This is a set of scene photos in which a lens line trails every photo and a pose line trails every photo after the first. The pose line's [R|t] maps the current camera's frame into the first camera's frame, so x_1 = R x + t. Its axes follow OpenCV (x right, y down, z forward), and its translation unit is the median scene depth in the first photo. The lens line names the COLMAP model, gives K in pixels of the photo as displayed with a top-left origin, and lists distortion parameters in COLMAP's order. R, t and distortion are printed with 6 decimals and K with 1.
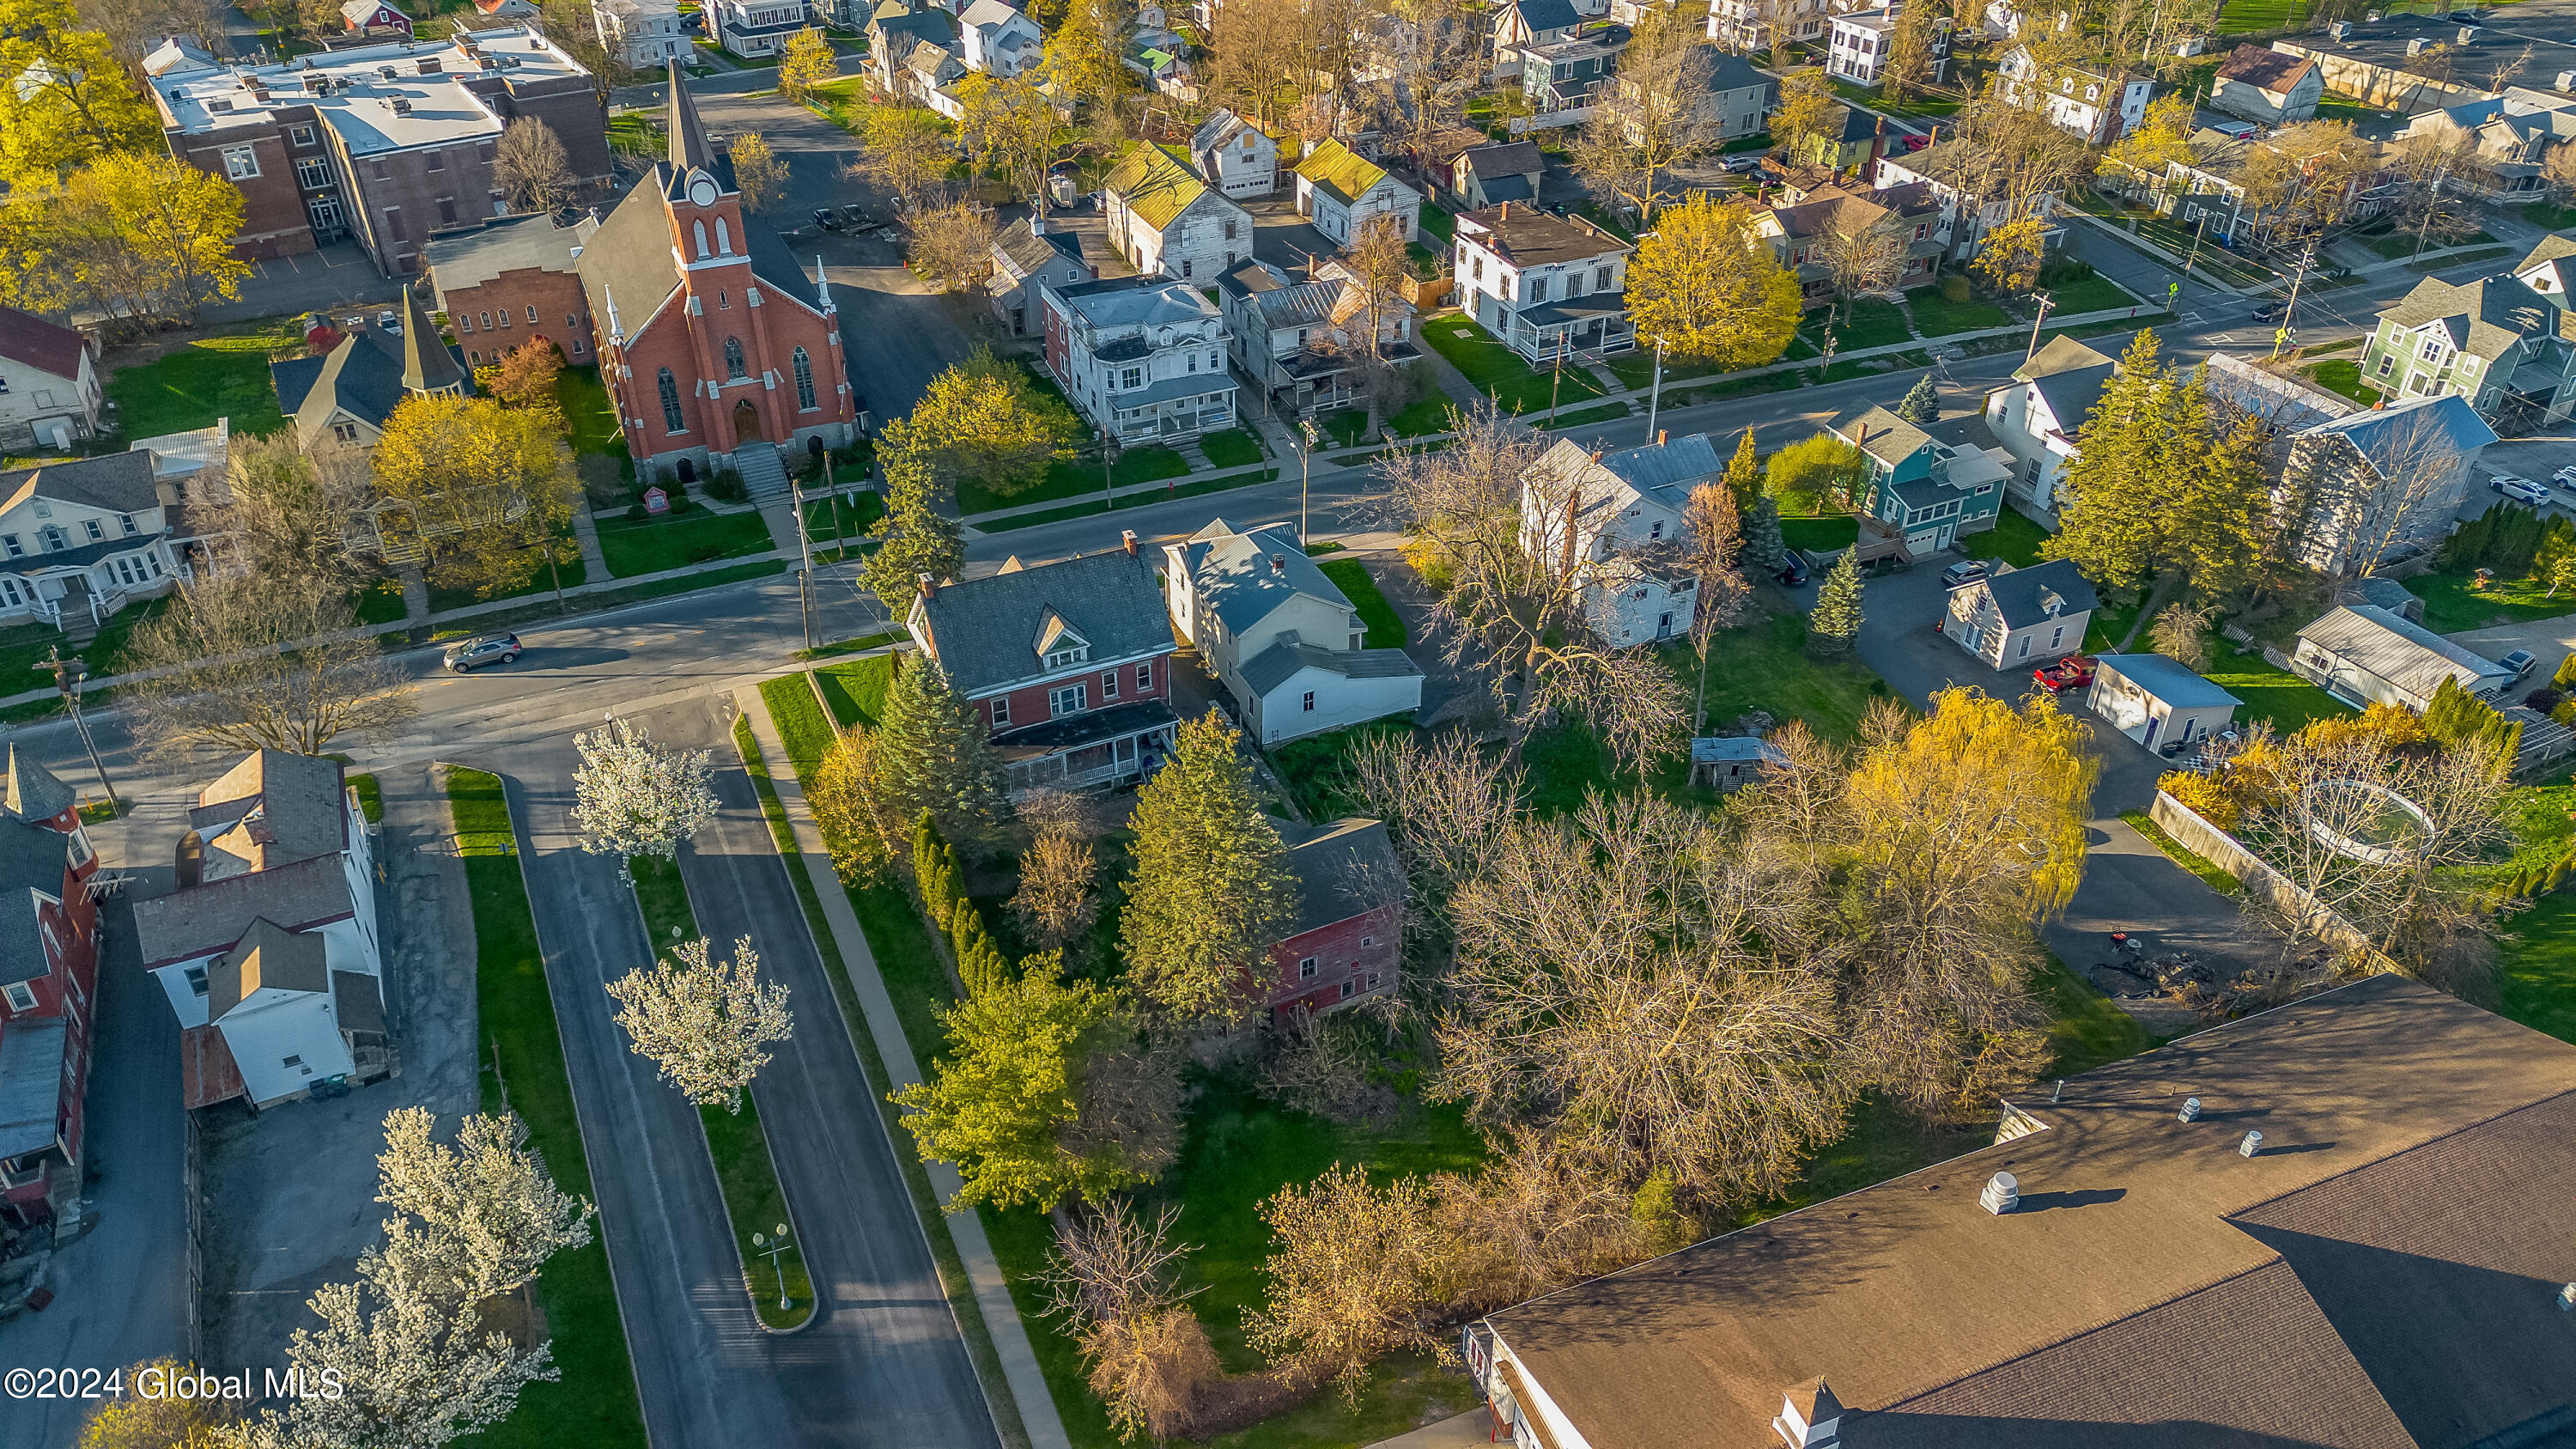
lens RADIAL K [[1816.3, 0, 1288.0], [0, 1816.3, 724.5], [0, 0, 1]] dist [0.085787, -0.079904]
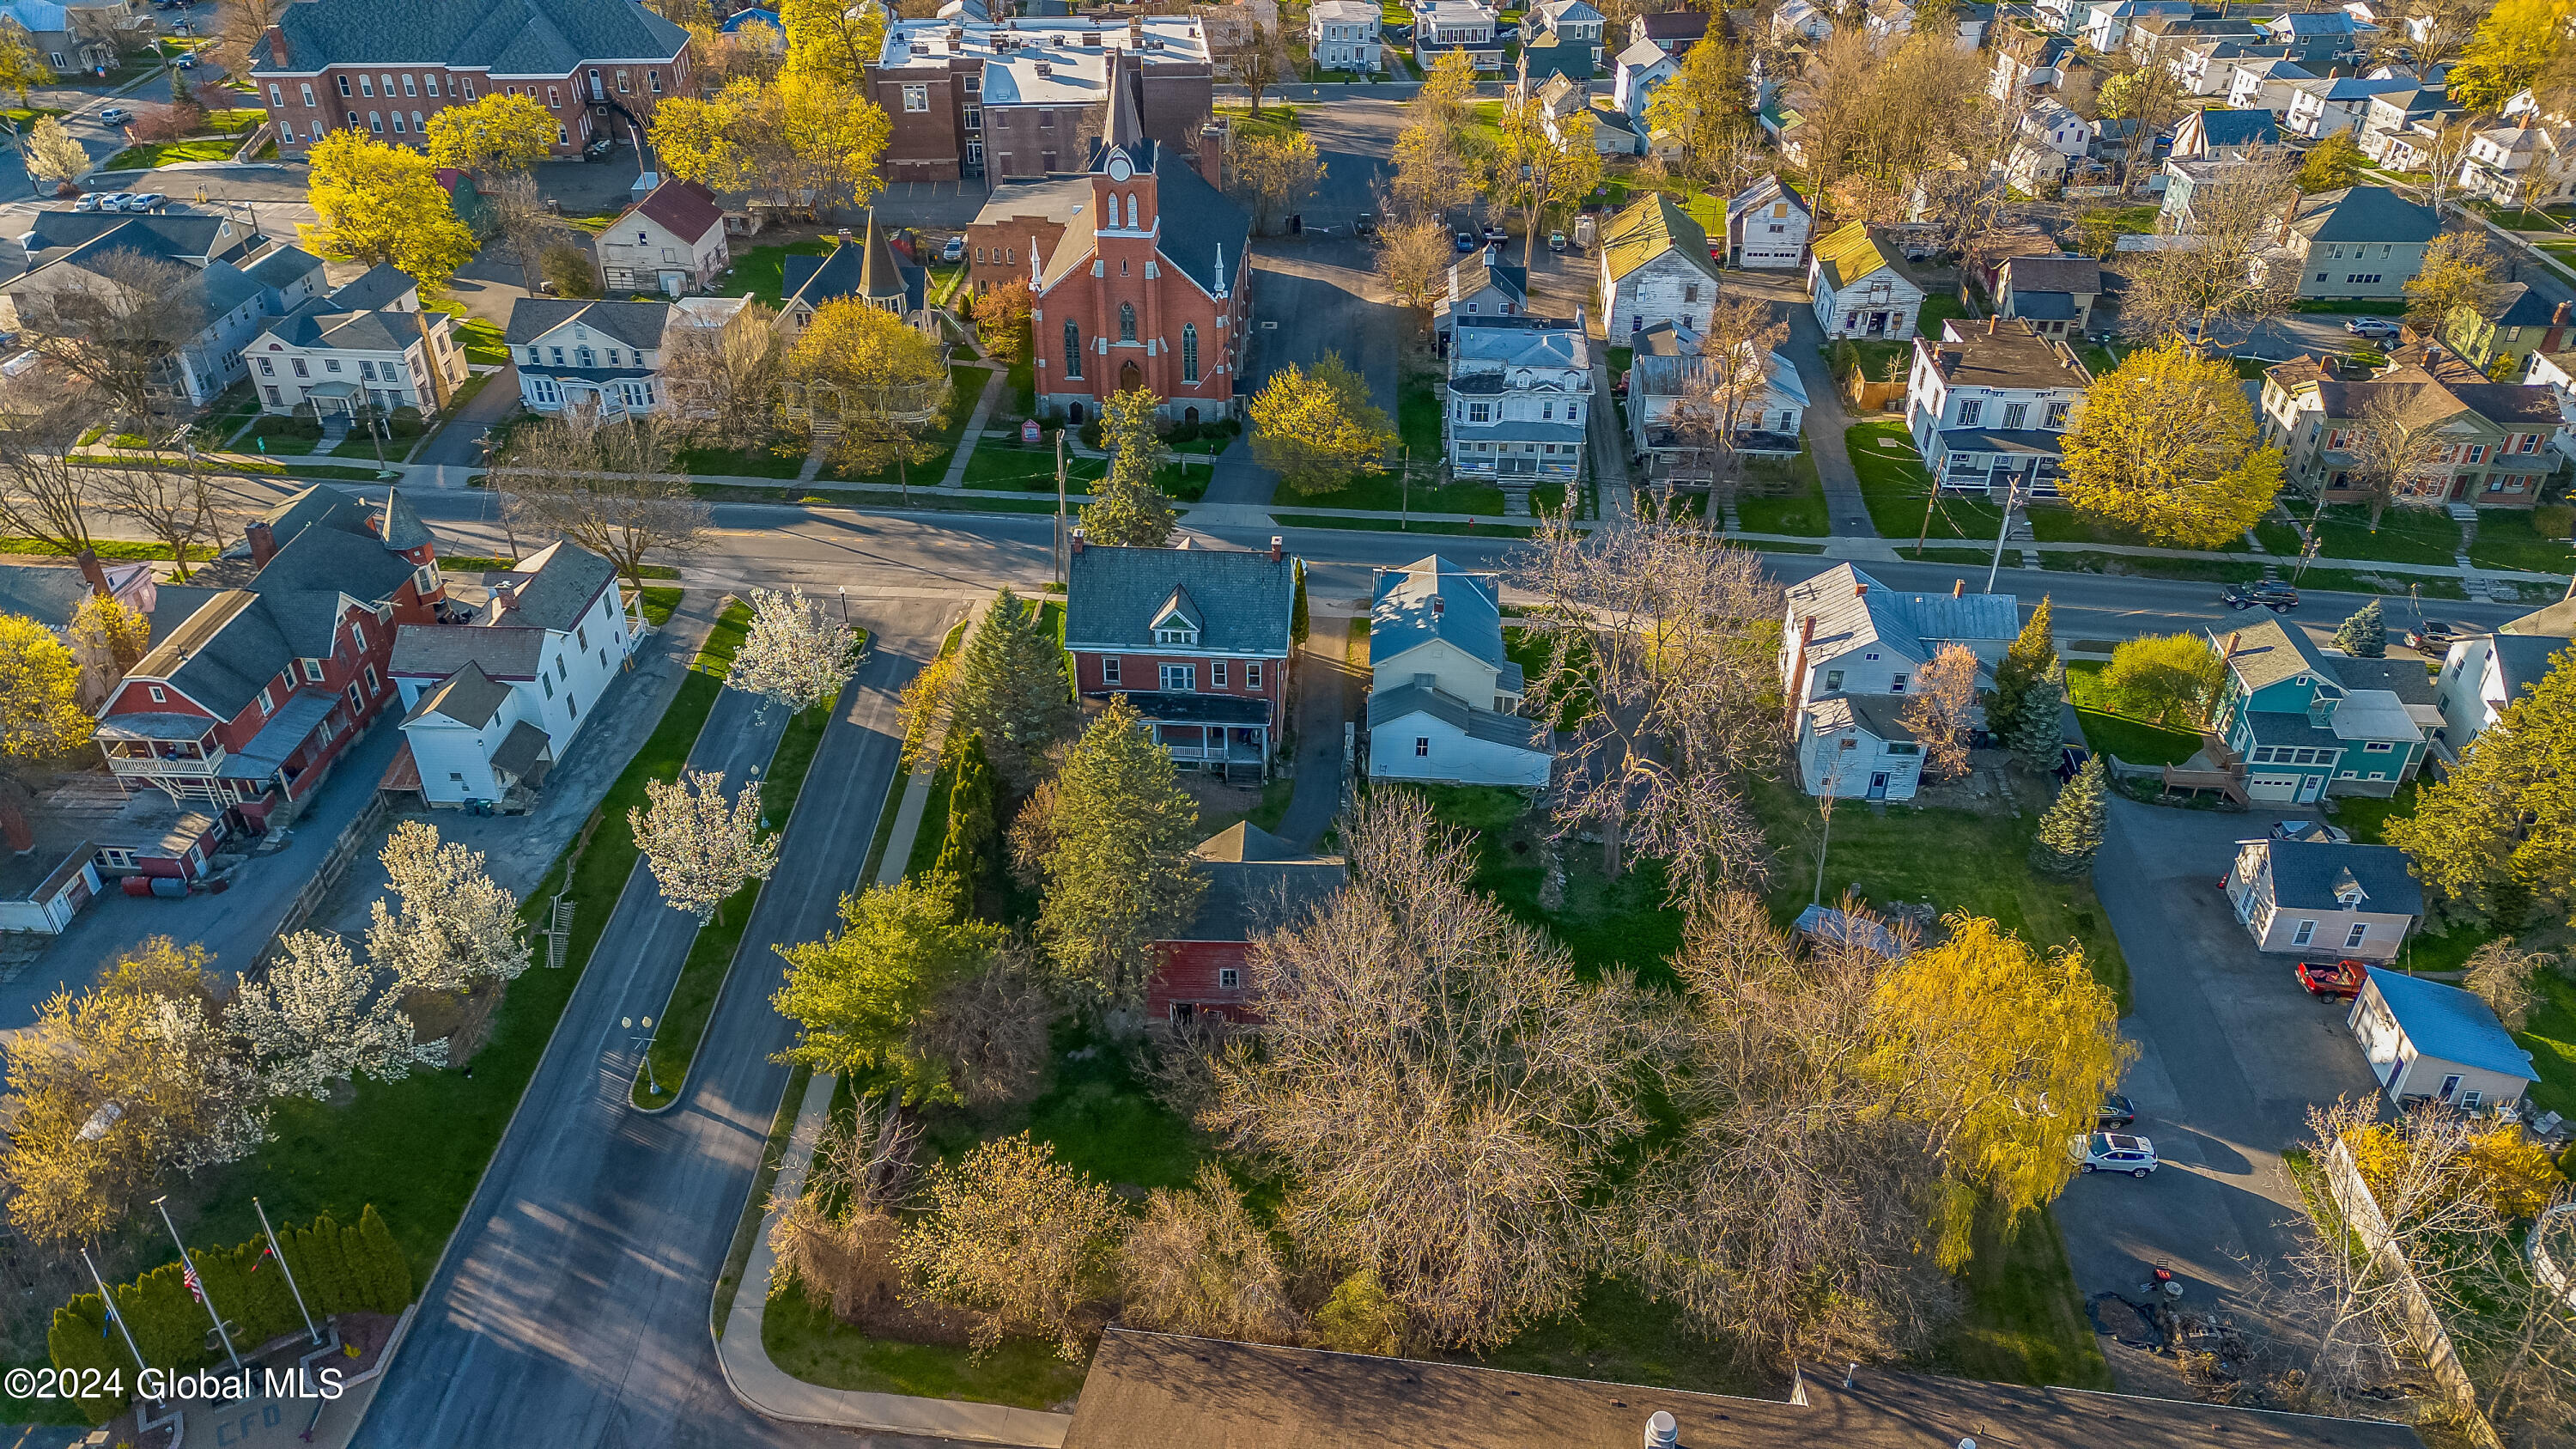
lens RADIAL K [[1816.3, 0, 1288.0], [0, 1816.3, 724.5], [0, 0, 1]] dist [0.085787, -0.079904]
pose [[0.879032, 0.269013, -0.393618, 0.271407], [-0.275734, 0.960377, 0.040585, -0.036109], [0.388940, 0.072858, 0.918378, 0.043423]]
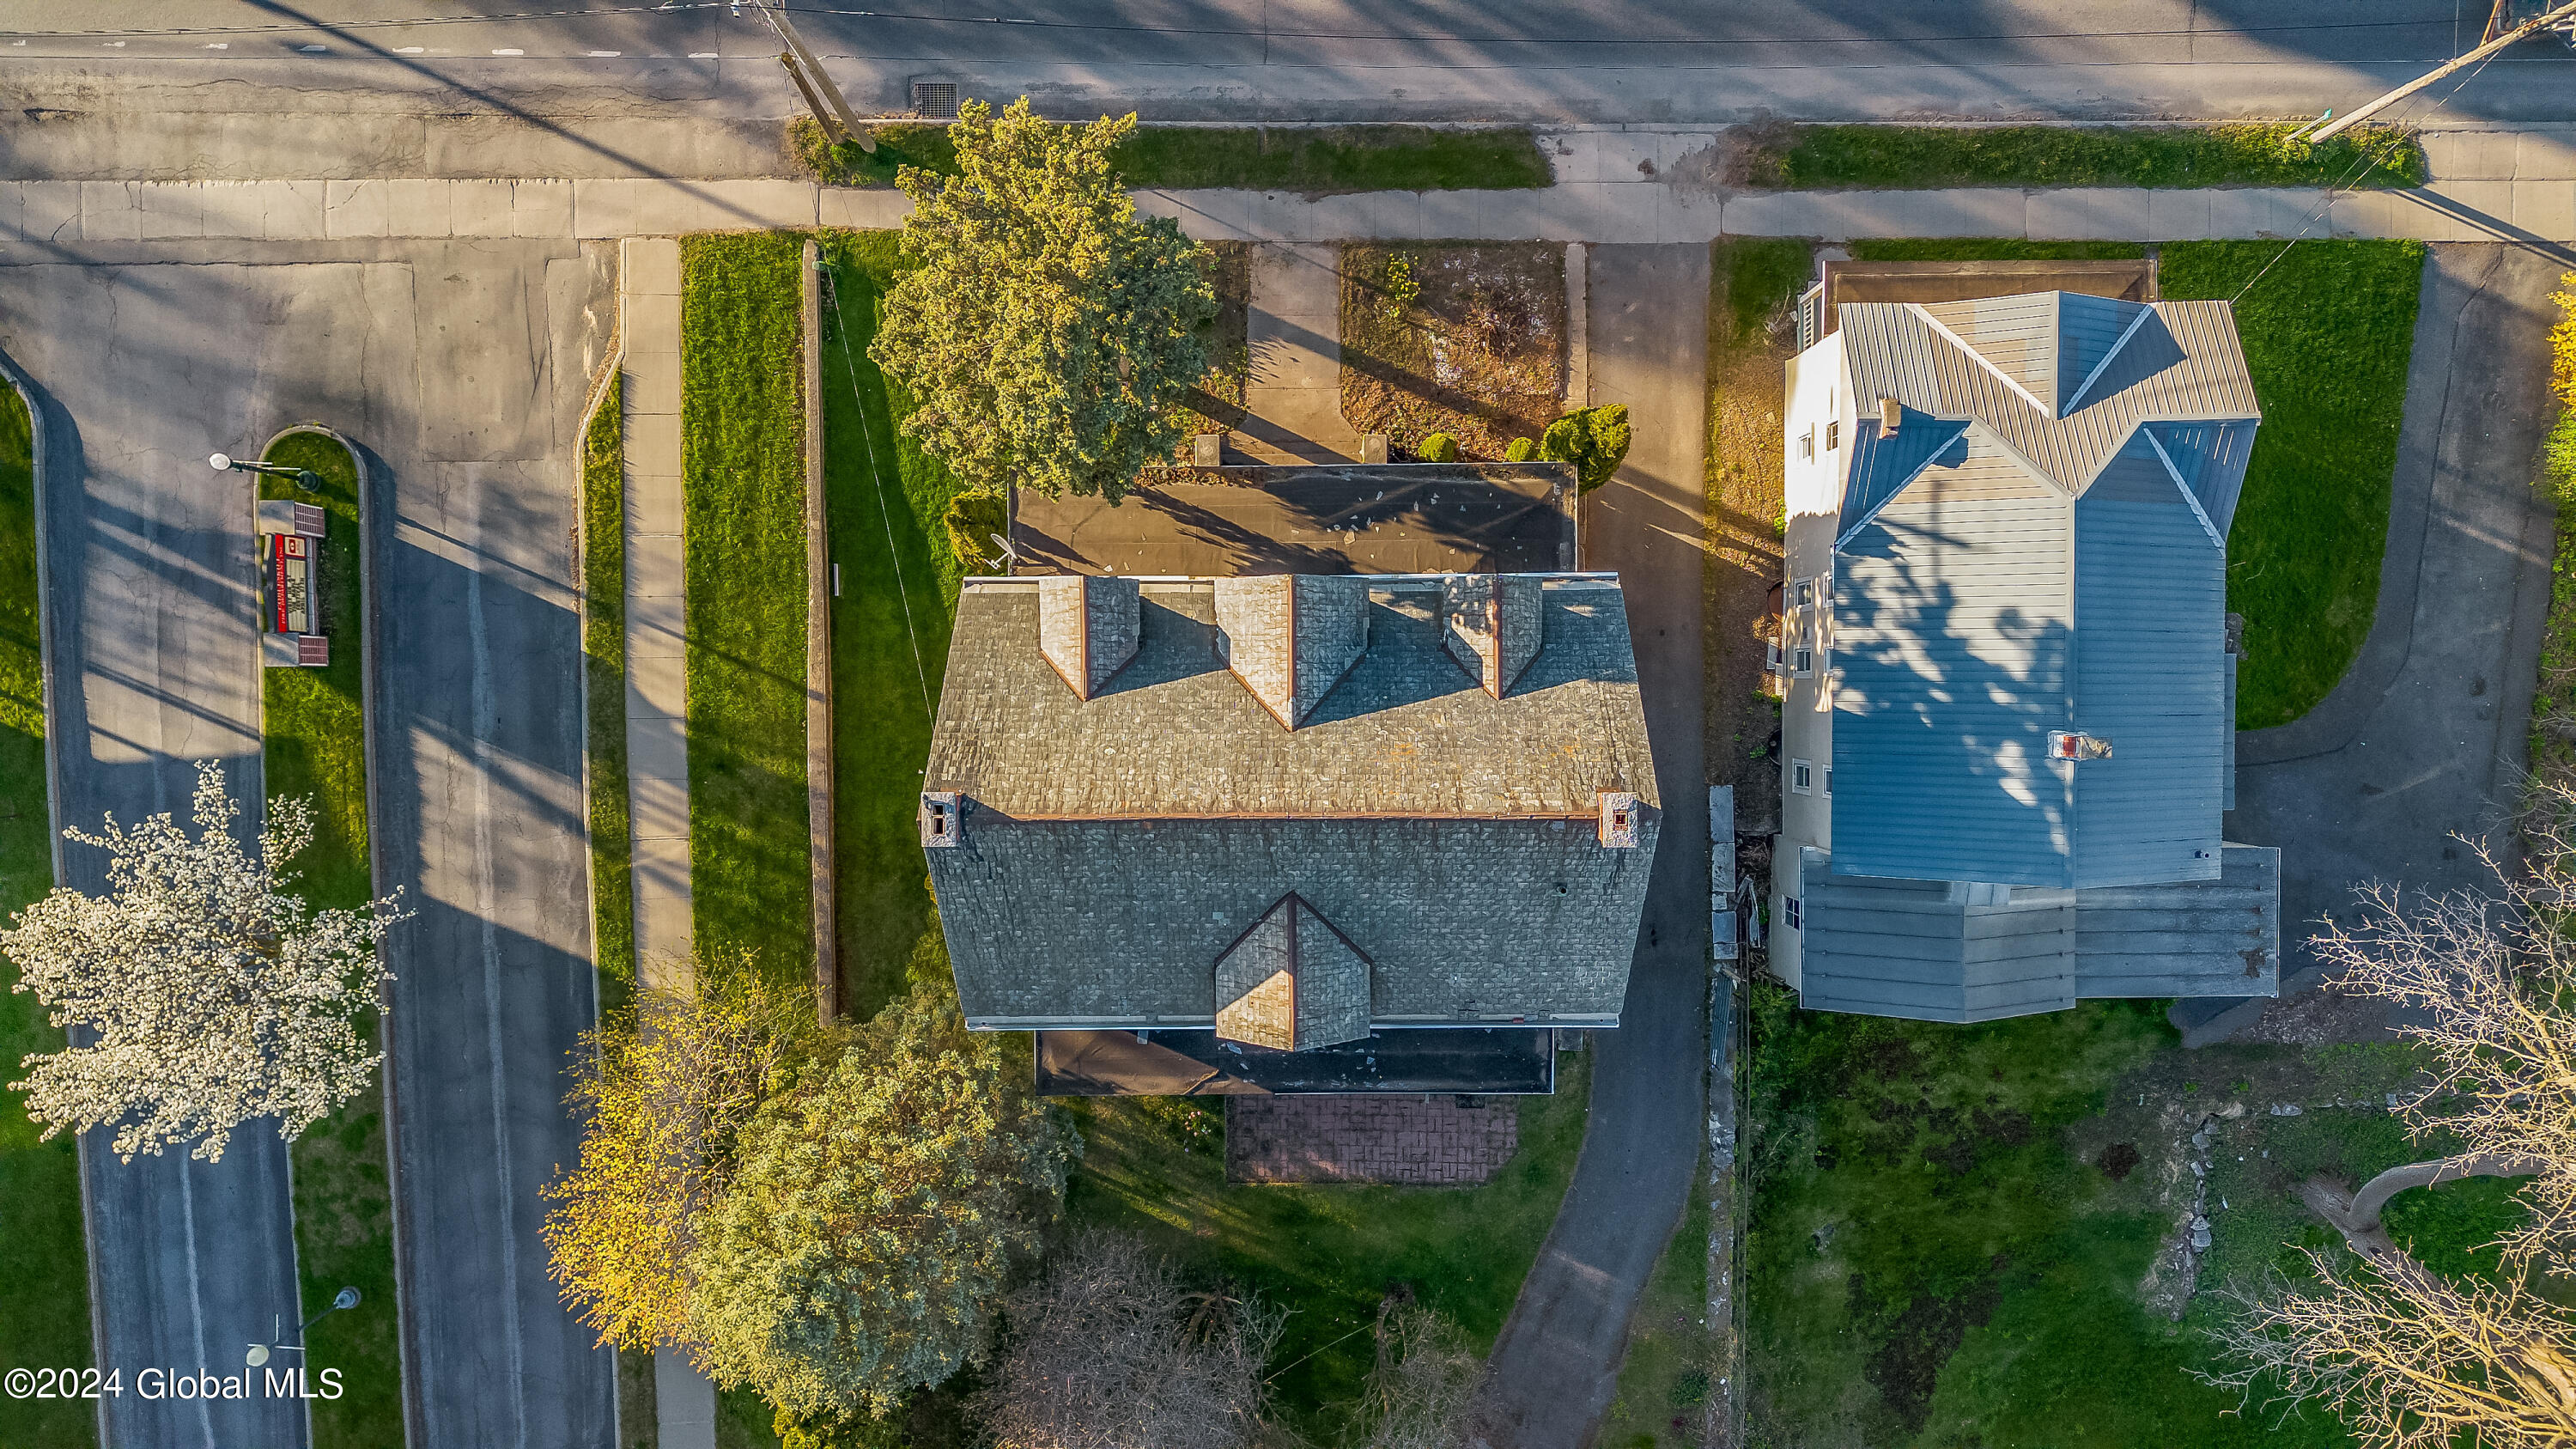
lens RADIAL K [[1816.3, 0, 1288.0], [0, 1816.3, 724.5], [0, 0, 1]] dist [0.085787, -0.079904]
pose [[0.904360, 0.426759, -0.003161, -0.108562], [-0.225493, 0.484112, 0.845451, -0.273648], [0.362334, -0.763880, 0.534043, 0.635152]]
